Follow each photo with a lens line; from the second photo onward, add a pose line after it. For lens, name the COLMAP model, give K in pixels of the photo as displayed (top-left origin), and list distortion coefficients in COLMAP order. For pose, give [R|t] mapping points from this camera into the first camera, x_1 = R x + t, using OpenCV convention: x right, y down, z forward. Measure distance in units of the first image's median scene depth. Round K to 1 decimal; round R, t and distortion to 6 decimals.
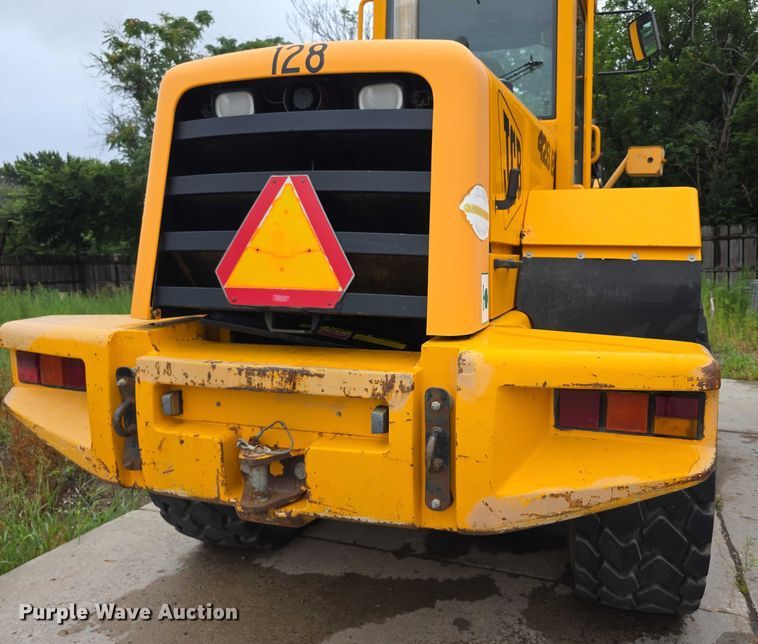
lens RADIAL K [[578.8, 0, 429.6], [0, 578.8, 322.1], [0, 0, 1]] dist [0.064855, -0.079418]
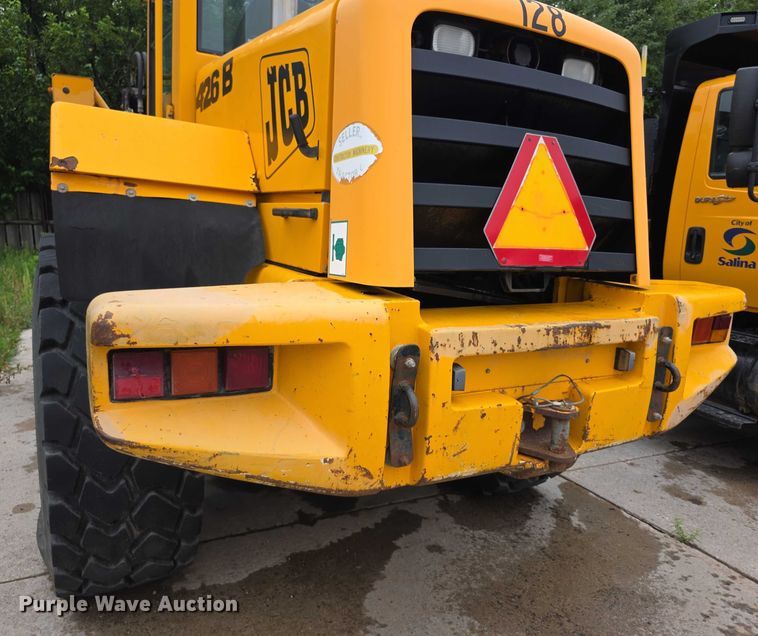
lens RADIAL K [[587.7, 0, 379.0], [0, 587.7, 318.0], [0, 0, 1]] dist [0.033856, -0.003065]
pose [[0.707261, -0.090864, 0.701088, -1.161340], [0.037270, 0.995119, 0.091374, -0.040327], [-0.705969, -0.038496, 0.707196, 0.453125]]
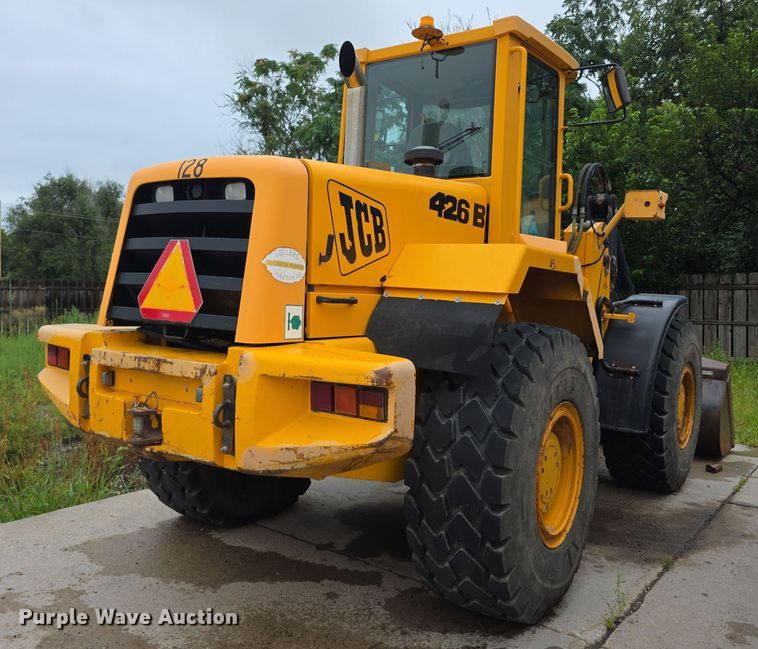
lens RADIAL K [[671.4, 0, 346.7], [0, 671.4, 304.5], [0, 0, 1]] dist [0.090333, -0.127170]
pose [[0.942634, 0.039275, -0.331510, 0.799526], [-0.070525, 0.994071, -0.082763, 0.045989], [0.326294, 0.101395, 0.939814, -0.566332]]
